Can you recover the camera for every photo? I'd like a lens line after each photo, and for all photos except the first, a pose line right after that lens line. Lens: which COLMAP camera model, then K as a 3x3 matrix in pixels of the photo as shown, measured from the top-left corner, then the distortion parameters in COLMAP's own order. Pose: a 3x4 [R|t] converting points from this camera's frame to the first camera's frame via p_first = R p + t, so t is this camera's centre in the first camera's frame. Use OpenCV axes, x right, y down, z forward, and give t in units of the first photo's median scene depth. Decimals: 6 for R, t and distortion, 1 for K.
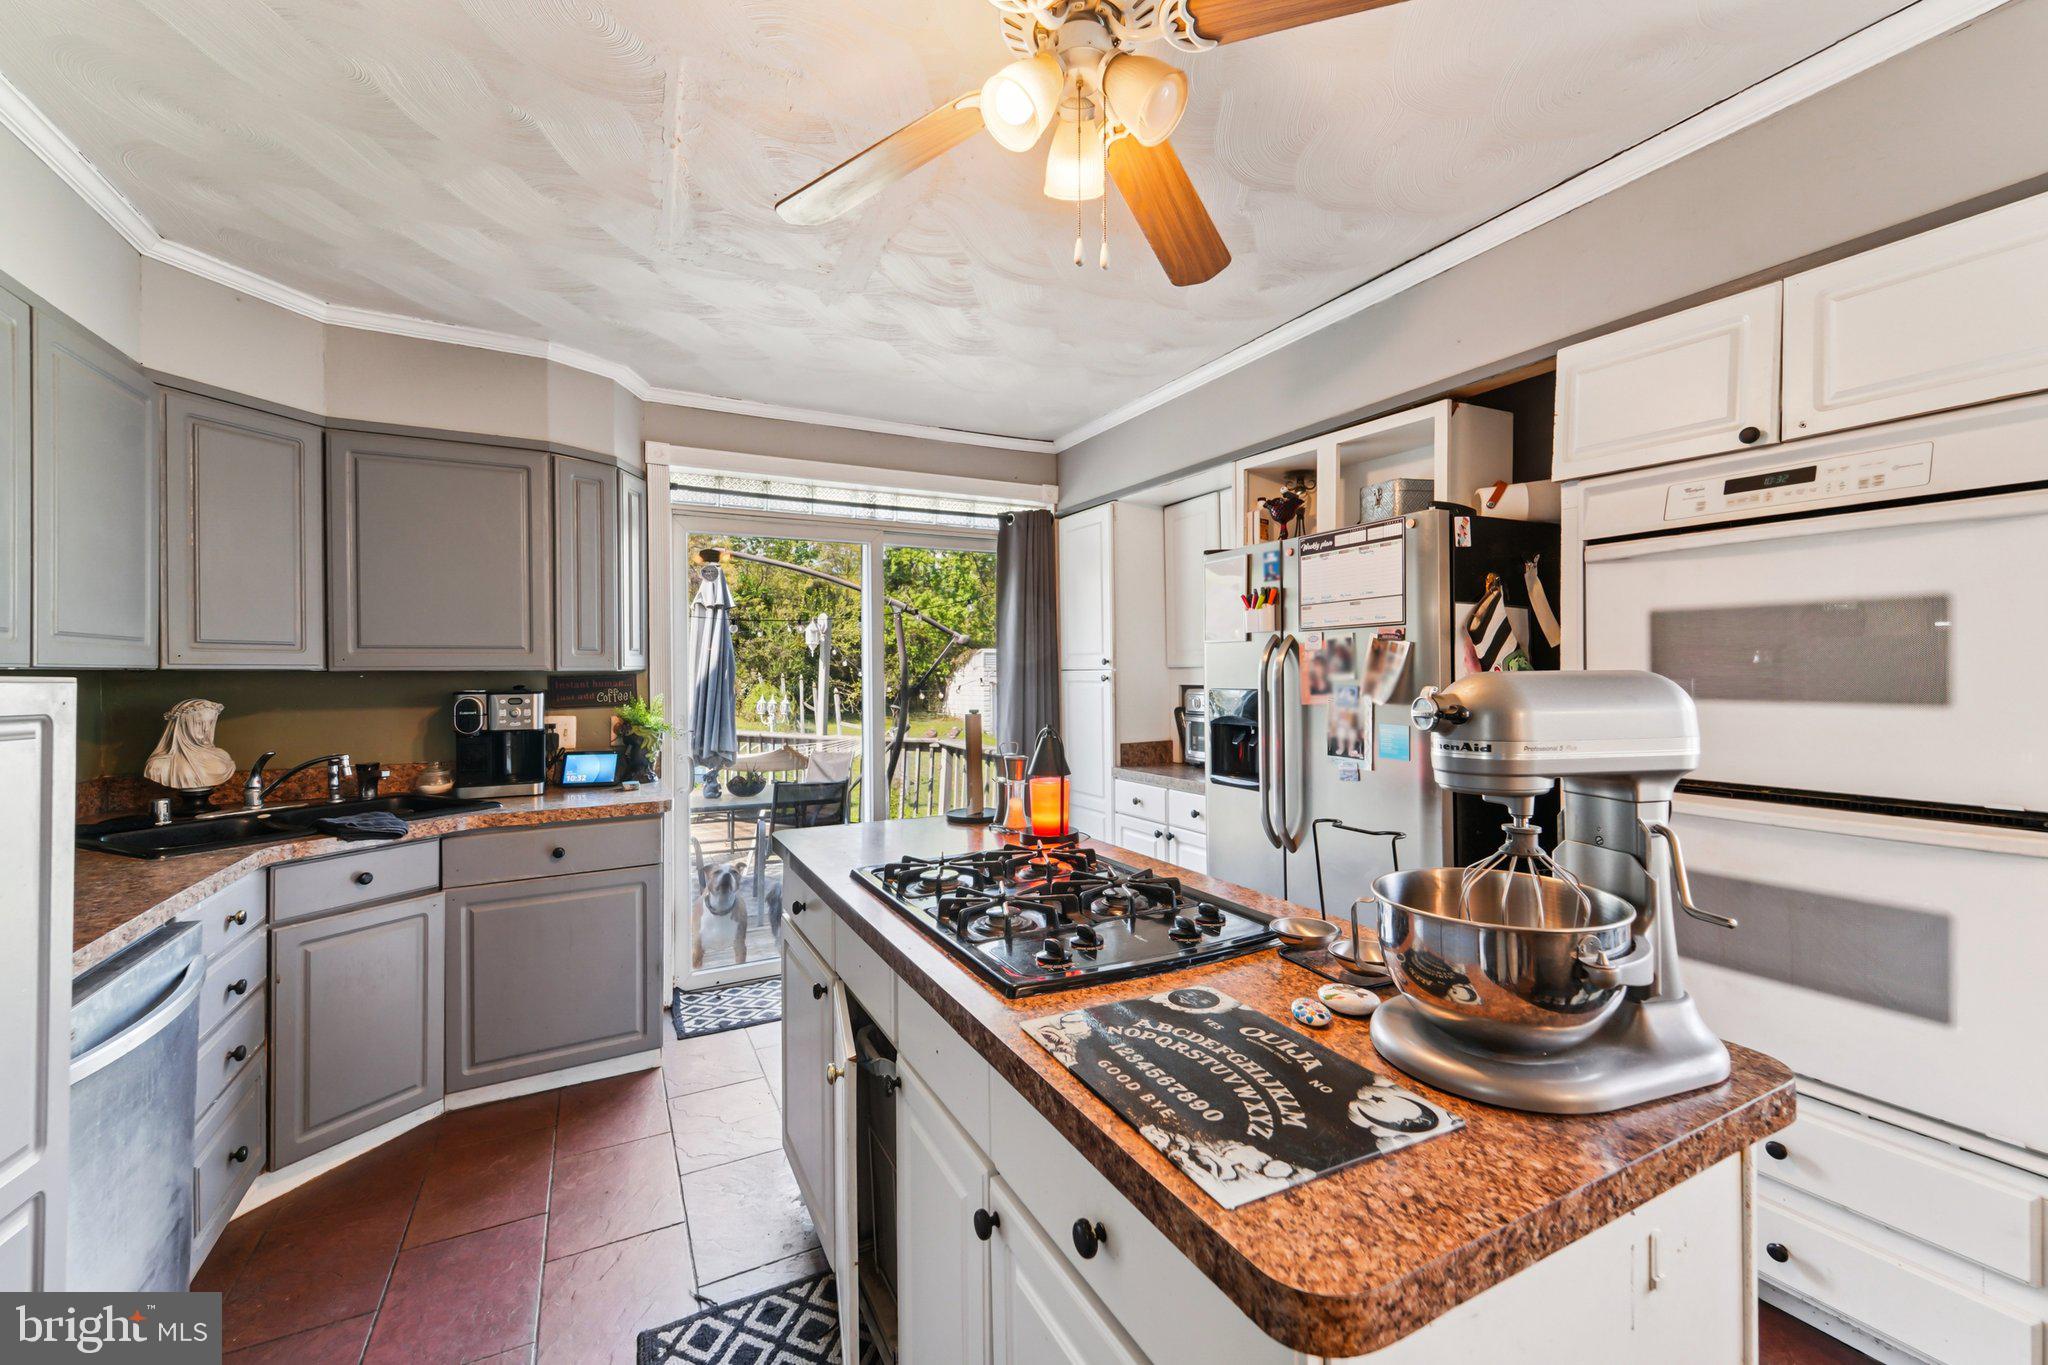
lens RADIAL K [[823.3, 0, 1013.7], [0, 823.3, 677.1], [0, 0, 1]] dist [0.013379, -0.001300]
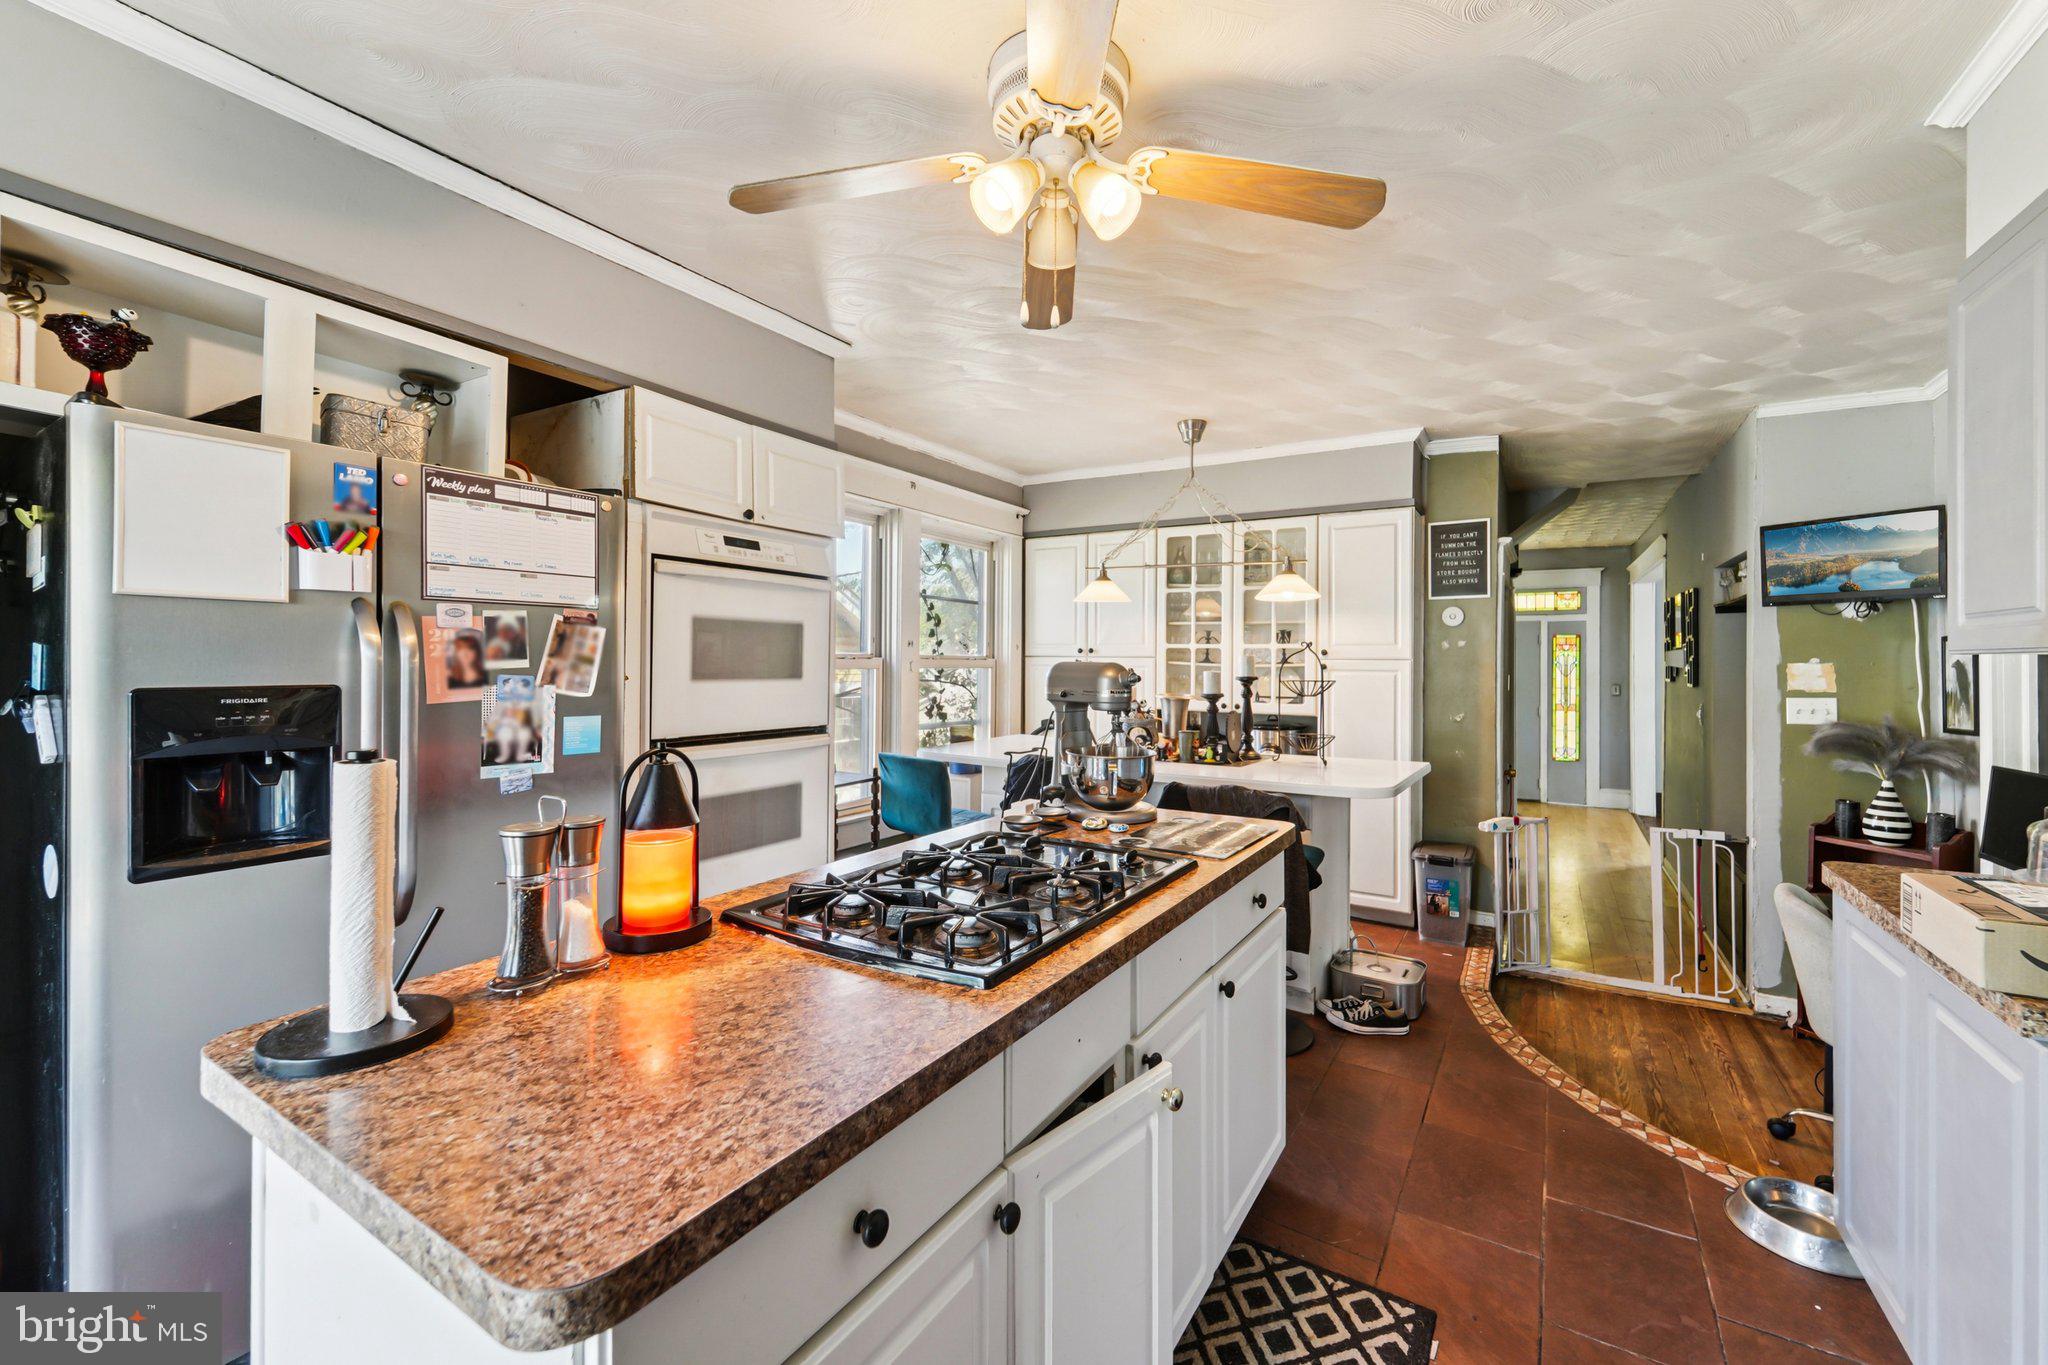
lens RADIAL K [[823.3, 0, 1013.0], [0, 823.3, 660.9], [0, 0, 1]] dist [0.013379, -0.001300]
pose [[-0.503885, 0.005414, 0.863754, -0.580832], [0.003456, 0.999985, -0.004252, 0.001524], [-0.863764, 0.000843, -0.503896, 1.052252]]
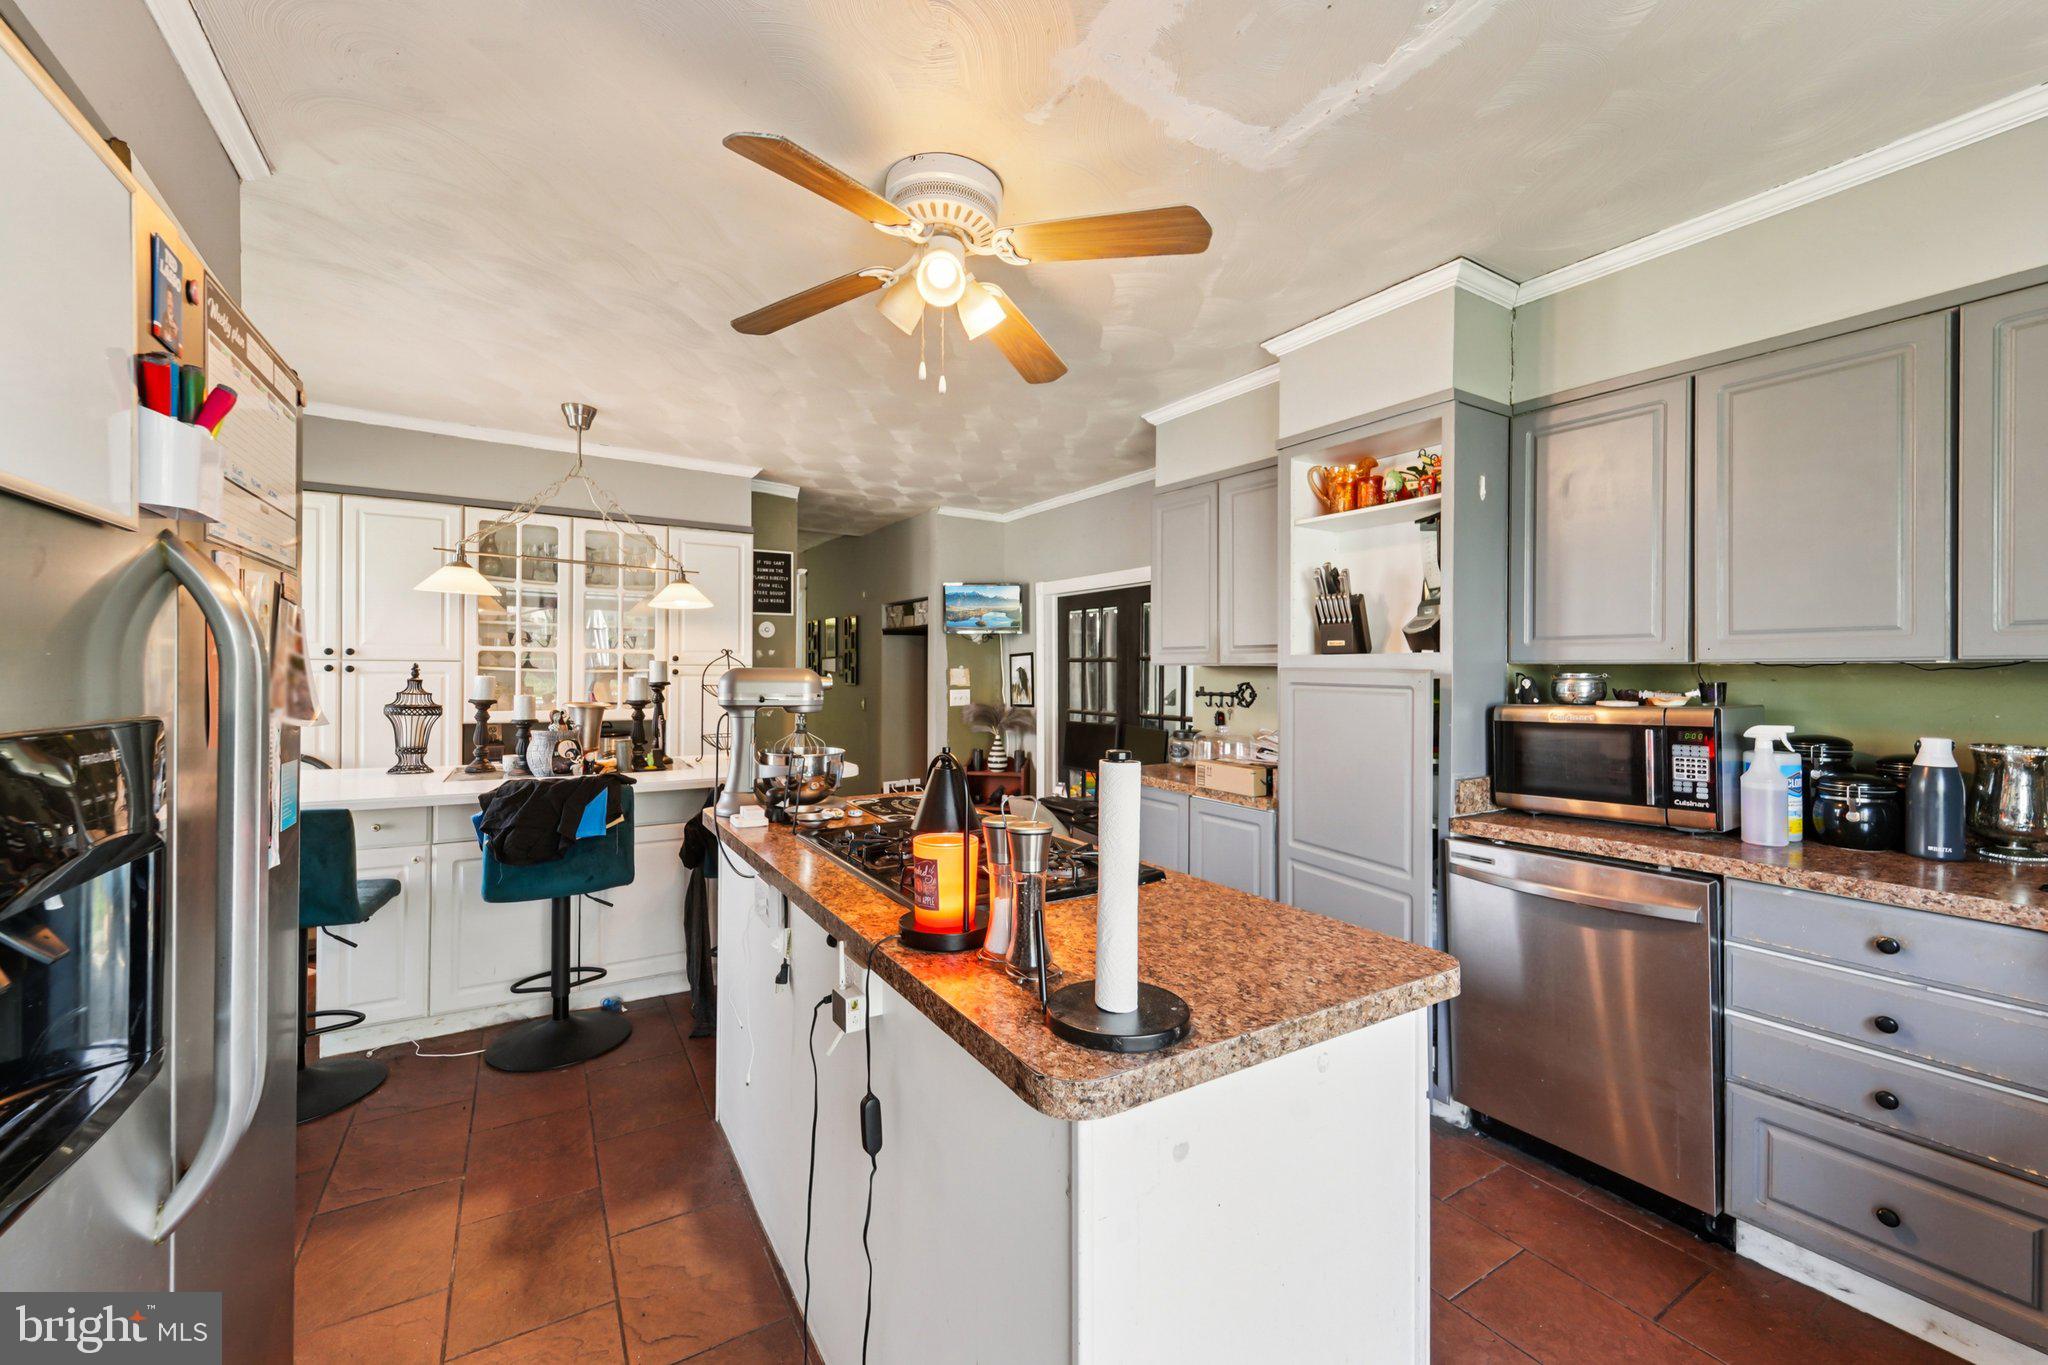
lens RADIAL K [[823.3, 0, 1024.4], [0, 823.3, 676.1], [0, 0, 1]] dist [0.013379, -0.001300]
pose [[-0.997437, 0.000601, -0.071544, 0.034886], [-0.000235, 0.999932, 0.011672, -0.003280], [0.071546, 0.011659, -0.997369, 1.571075]]
